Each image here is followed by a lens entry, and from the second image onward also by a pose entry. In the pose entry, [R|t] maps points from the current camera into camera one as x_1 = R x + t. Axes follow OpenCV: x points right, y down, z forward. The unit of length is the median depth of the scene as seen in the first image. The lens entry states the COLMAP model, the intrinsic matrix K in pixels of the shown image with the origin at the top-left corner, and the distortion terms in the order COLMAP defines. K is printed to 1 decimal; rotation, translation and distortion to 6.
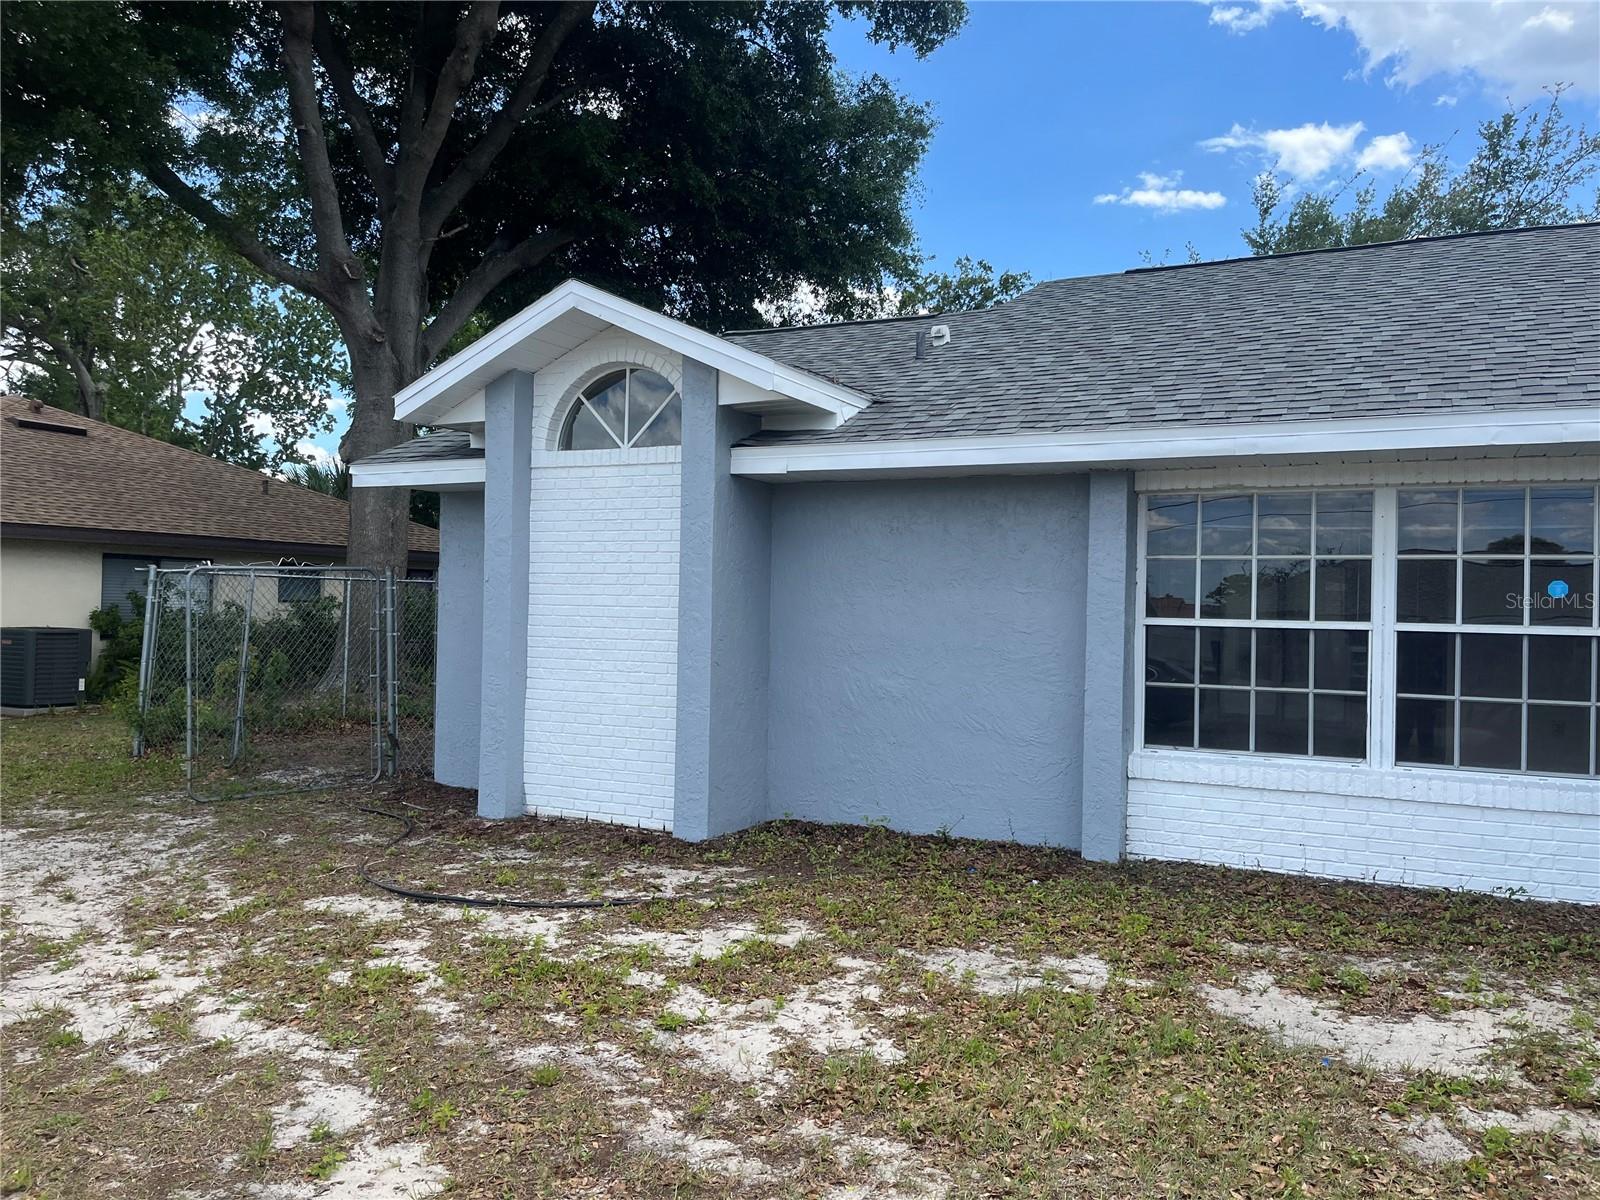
lens RADIAL K [[1204.1, 0, 802.0], [0, 1204.1, 602.2], [0, 0, 1]] dist [0.072938, -0.105920]
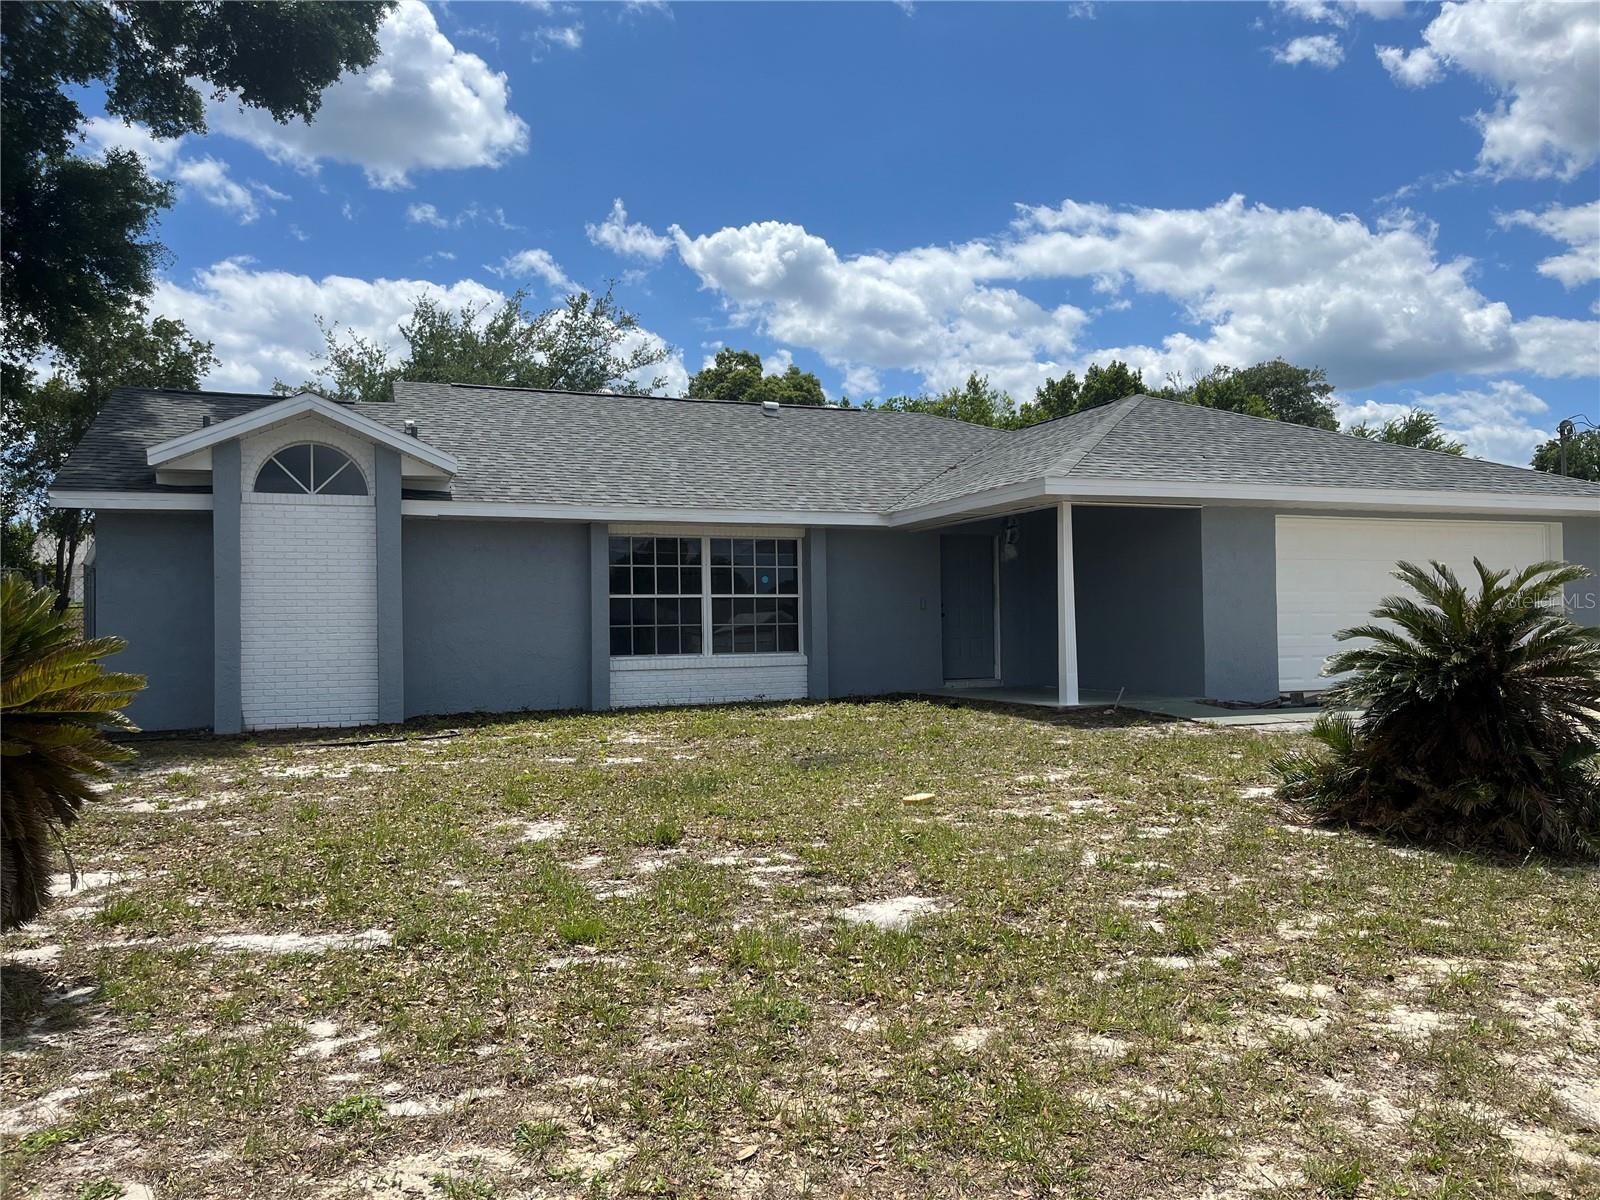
lens RADIAL K [[1218.7, 0, 811.1], [0, 1218.7, 606.5], [0, 0, 1]] dist [0.068744, -0.090252]
pose [[0.655534, -0.014301, 0.755030, -1.007337], [0.026360, 0.999645, -0.003953, 0.047663], [-0.754706, 0.022494, 0.655678, -0.598408]]
